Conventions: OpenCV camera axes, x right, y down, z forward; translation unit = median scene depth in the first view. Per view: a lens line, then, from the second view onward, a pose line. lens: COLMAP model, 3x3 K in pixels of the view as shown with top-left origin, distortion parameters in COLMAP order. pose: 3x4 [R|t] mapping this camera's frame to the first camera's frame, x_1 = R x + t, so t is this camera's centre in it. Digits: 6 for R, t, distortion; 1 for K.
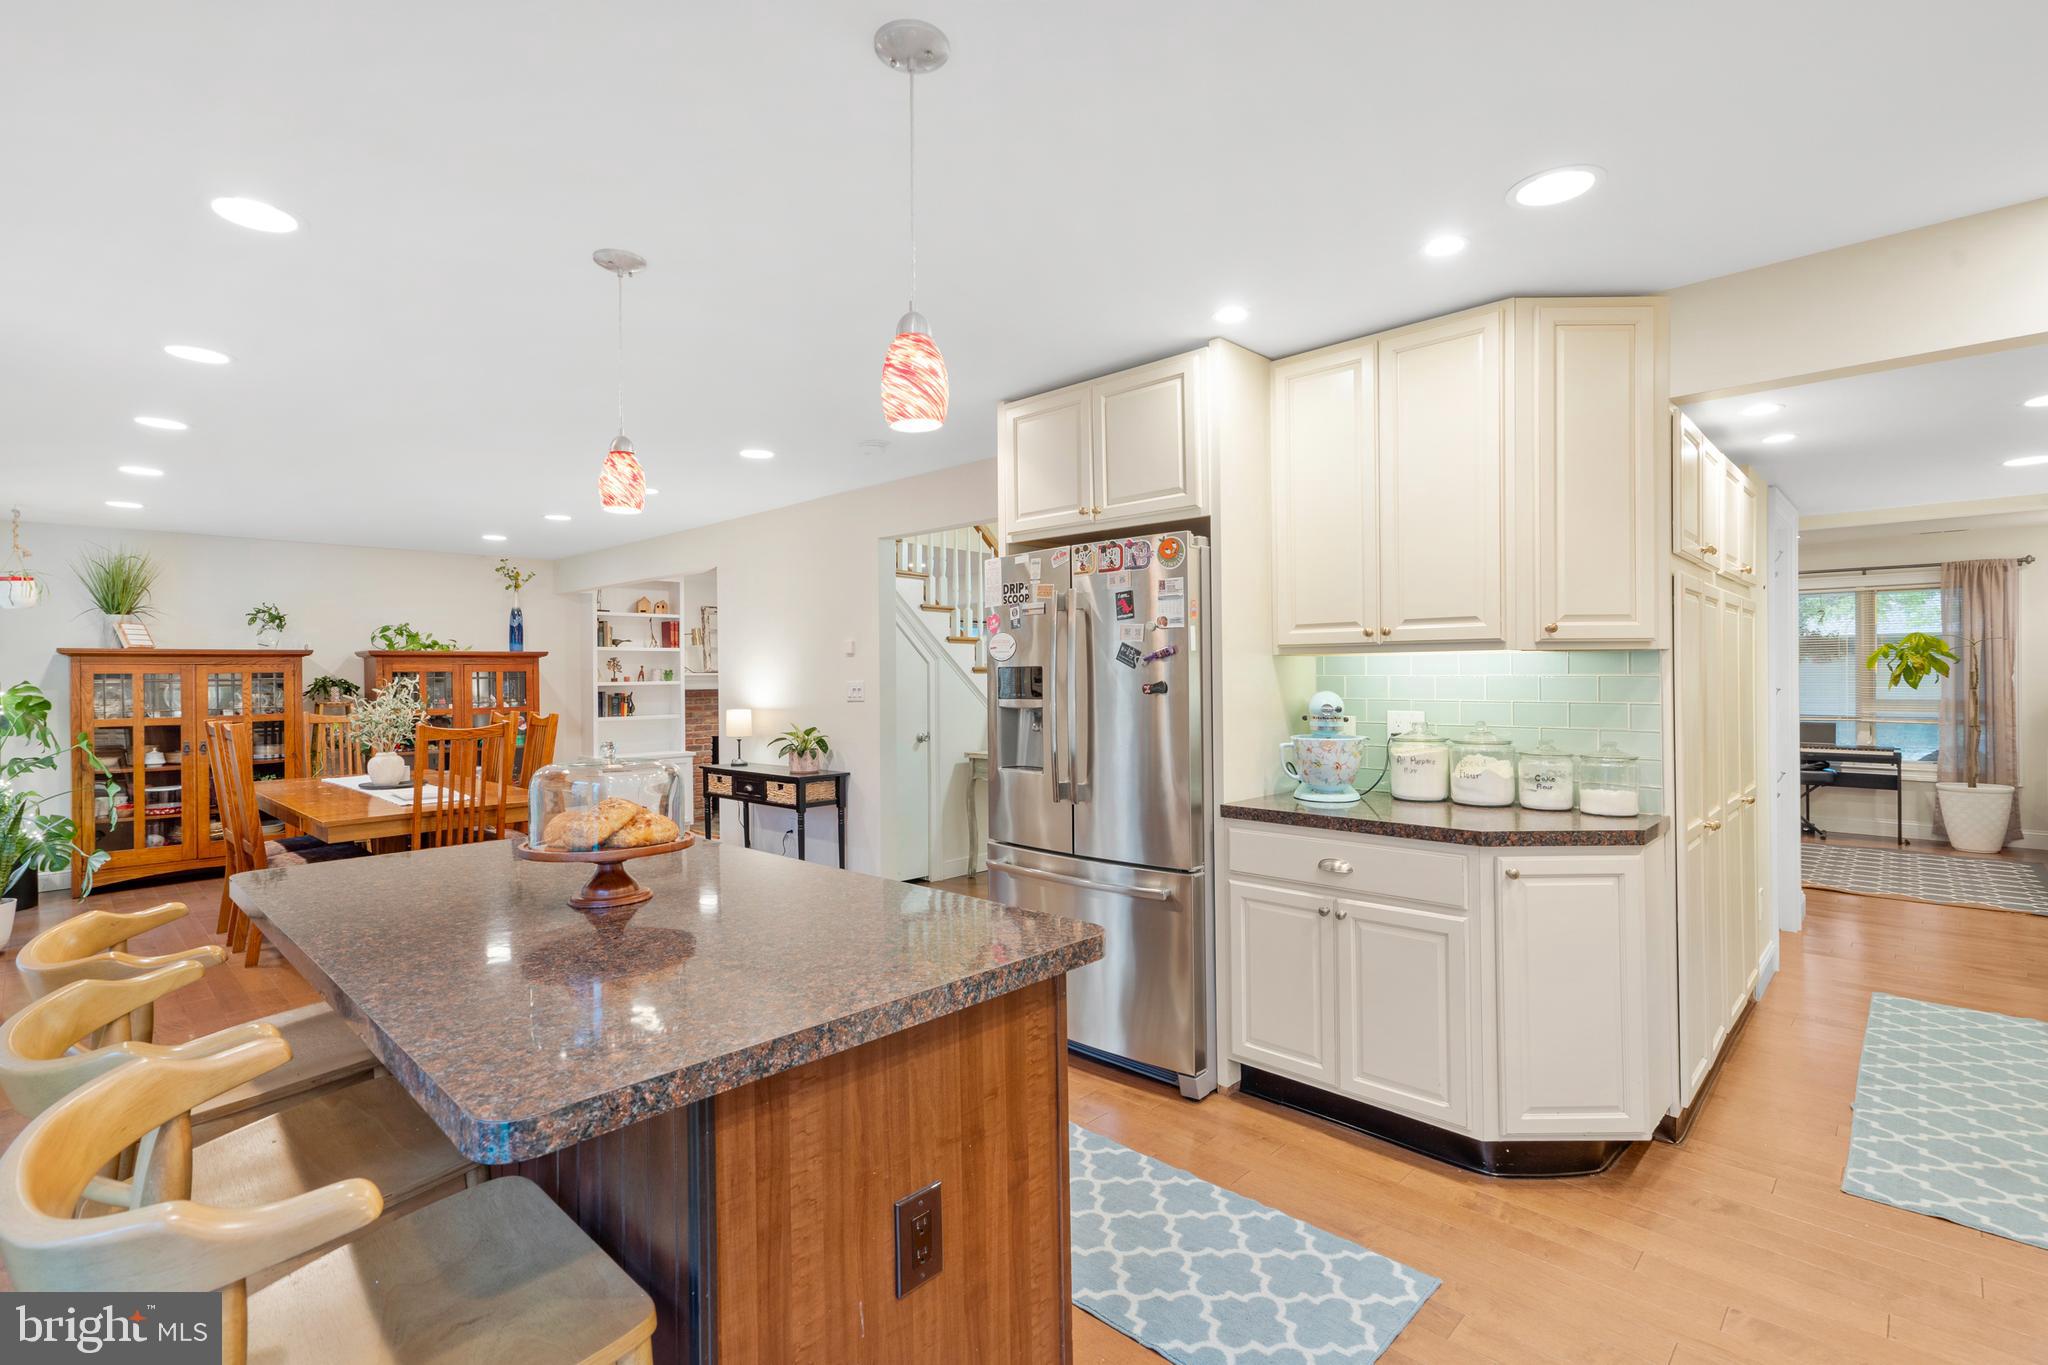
lens RADIAL K [[950.5, 0, 1034.2], [0, 950.5, 674.9], [0, 0, 1]] dist [0.003115, 0.008716]
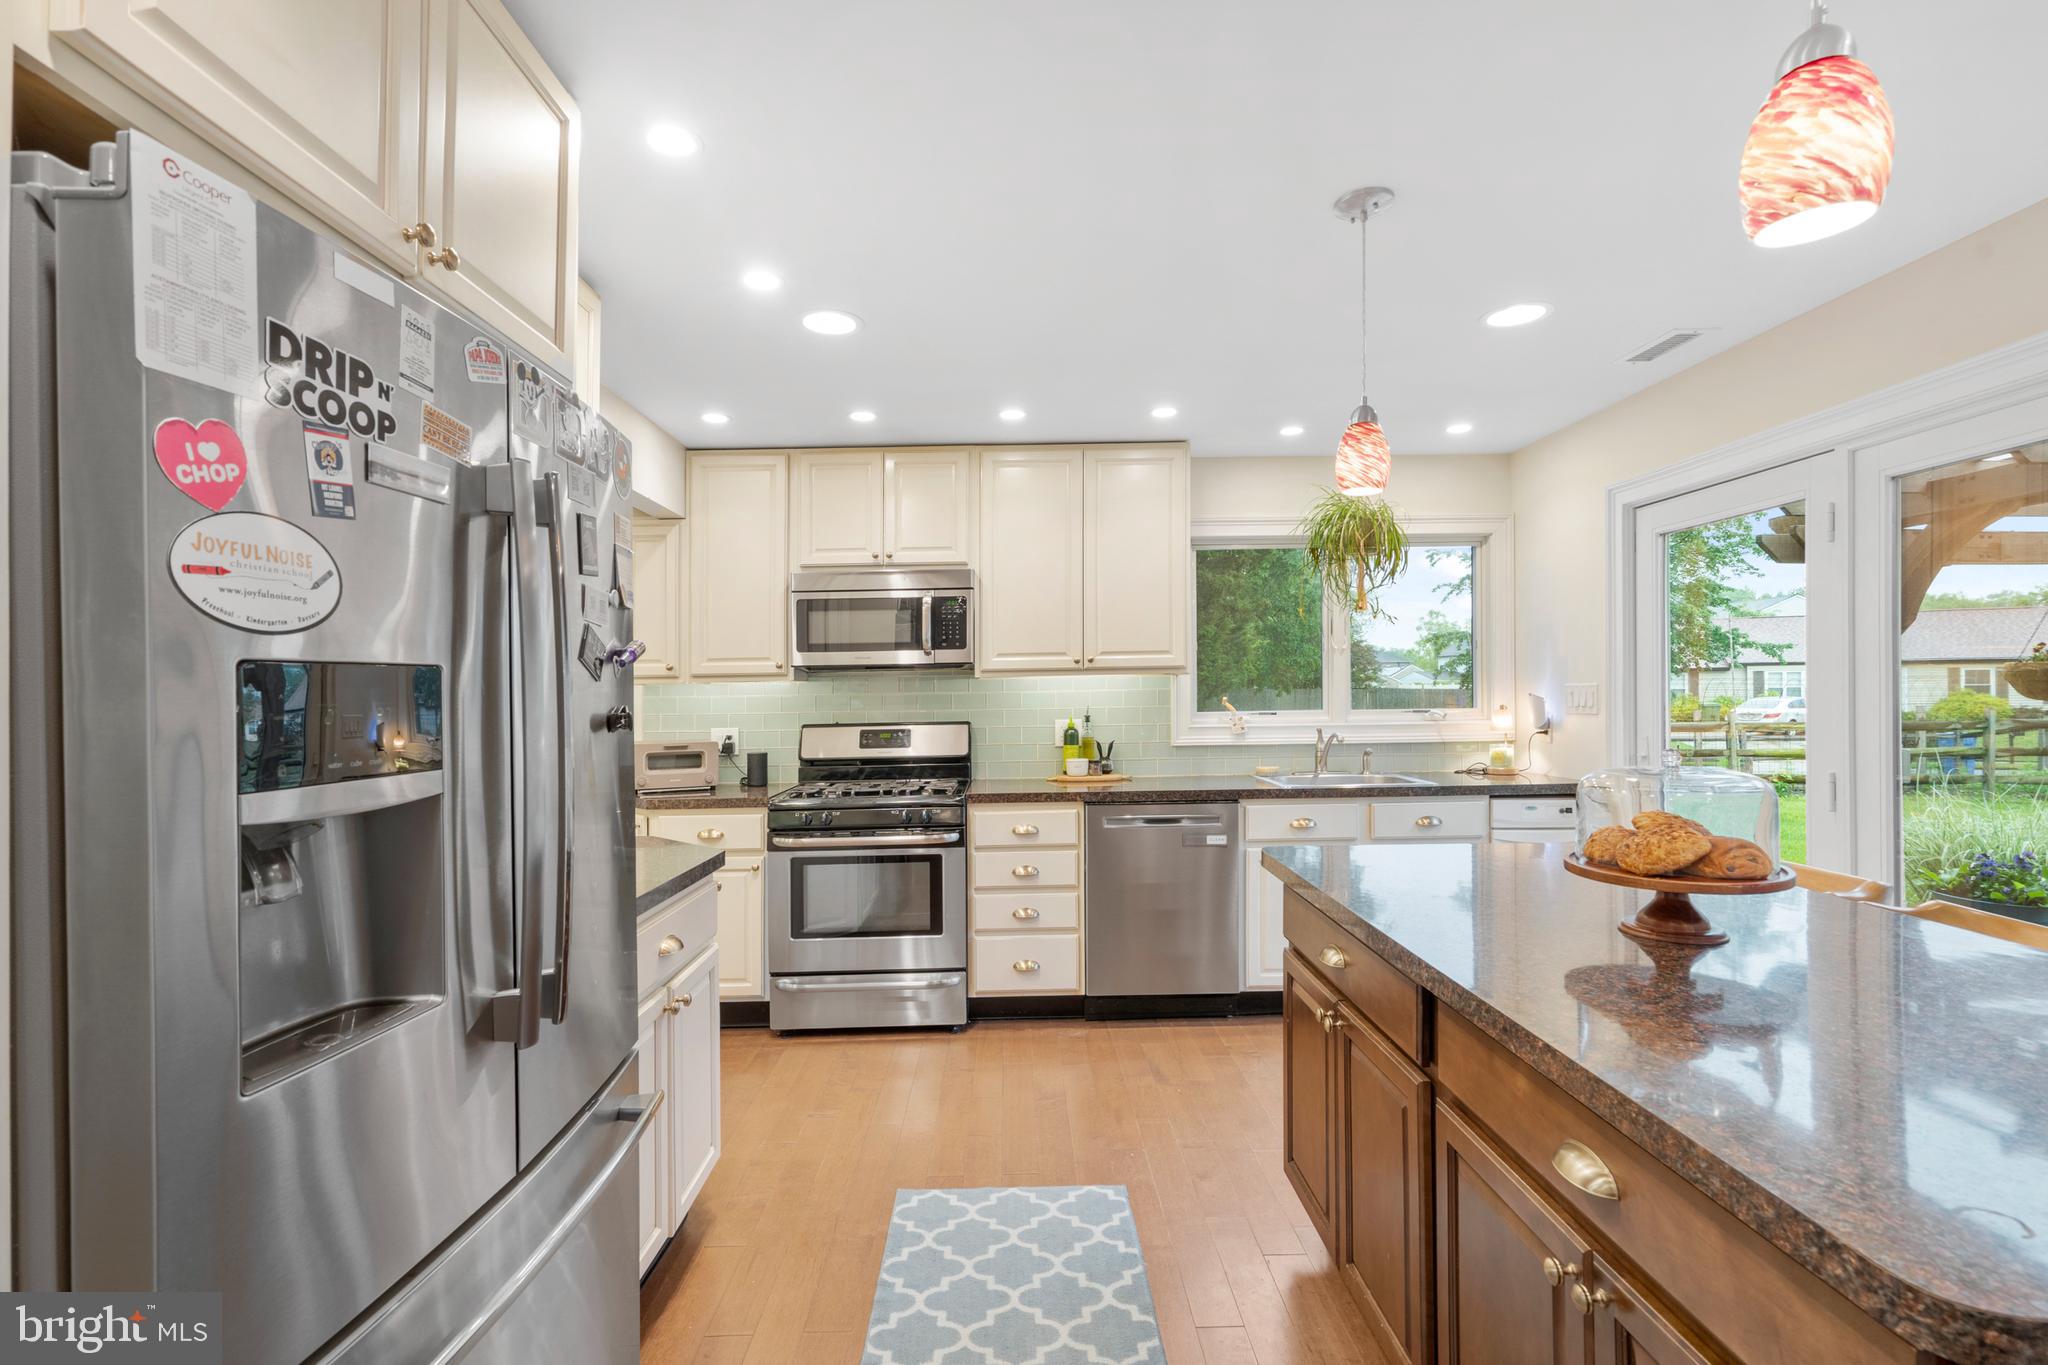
lens RADIAL K [[950.5, 0, 1025.2], [0, 950.5, 677.6], [0, 0, 1]] dist [0.003115, 0.008716]
pose [[-0.695758, 0.030411, 0.717632, -0.516723], [0.023845, 0.999531, -0.019240, 0.009842], [-0.717880, 0.003726, -0.696157, 1.552006]]
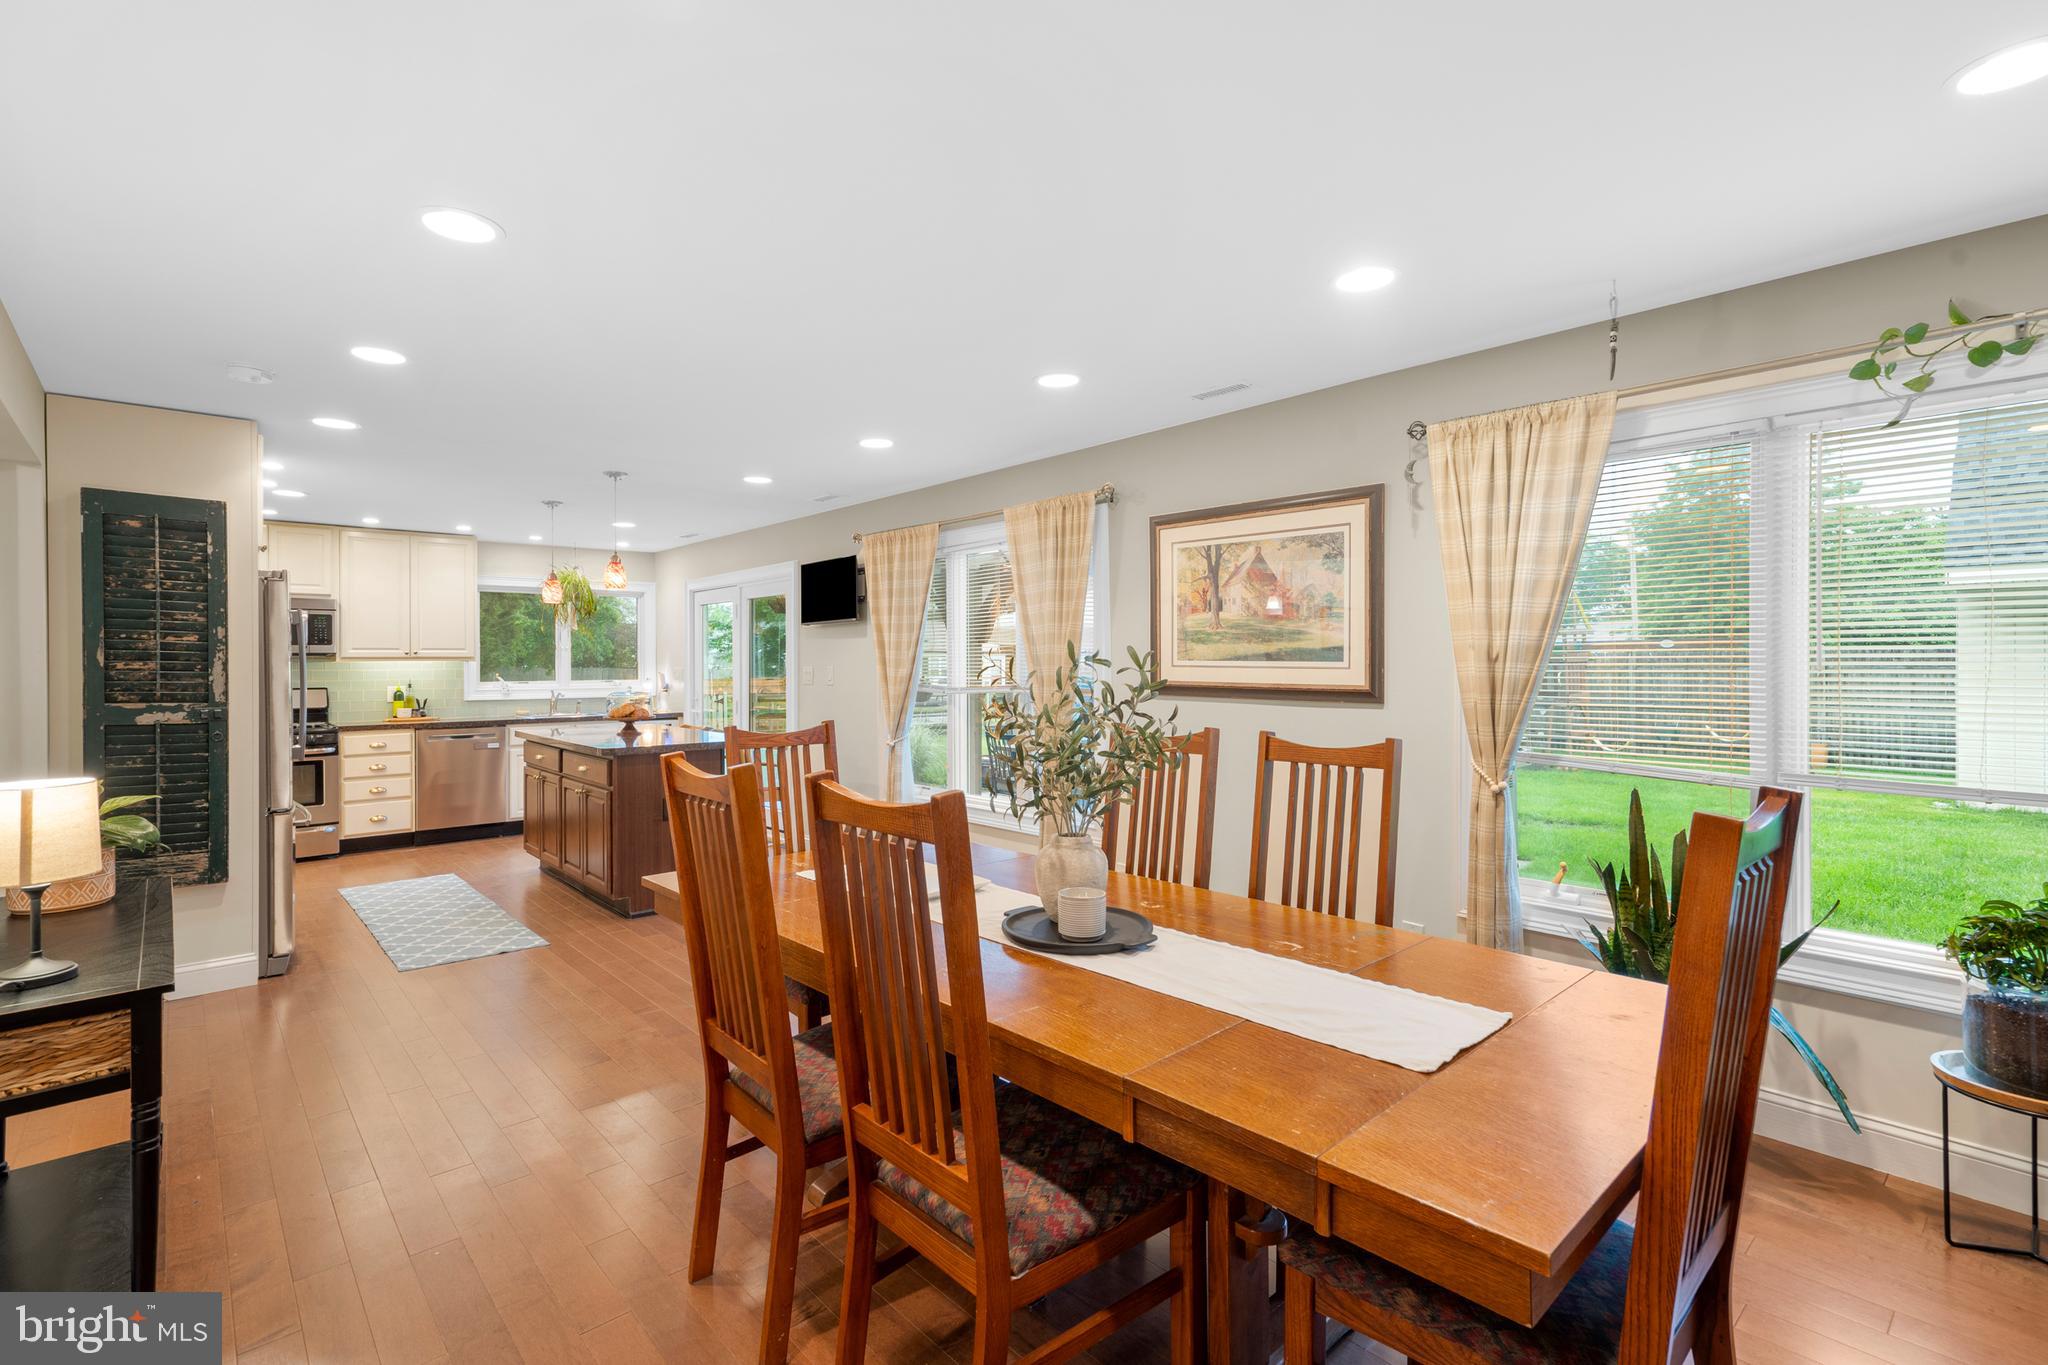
lens RADIAL K [[950.5, 0, 1008.8], [0, 950.5, 683.9], [0, 0, 1]] dist [0.003115, 0.008716]
pose [[-0.995274, 0.014000, 0.096092, -1.600724], [0.016438, 0.999561, 0.024630, 0.005783], [-0.095705, 0.026093, -0.995068, 3.196080]]
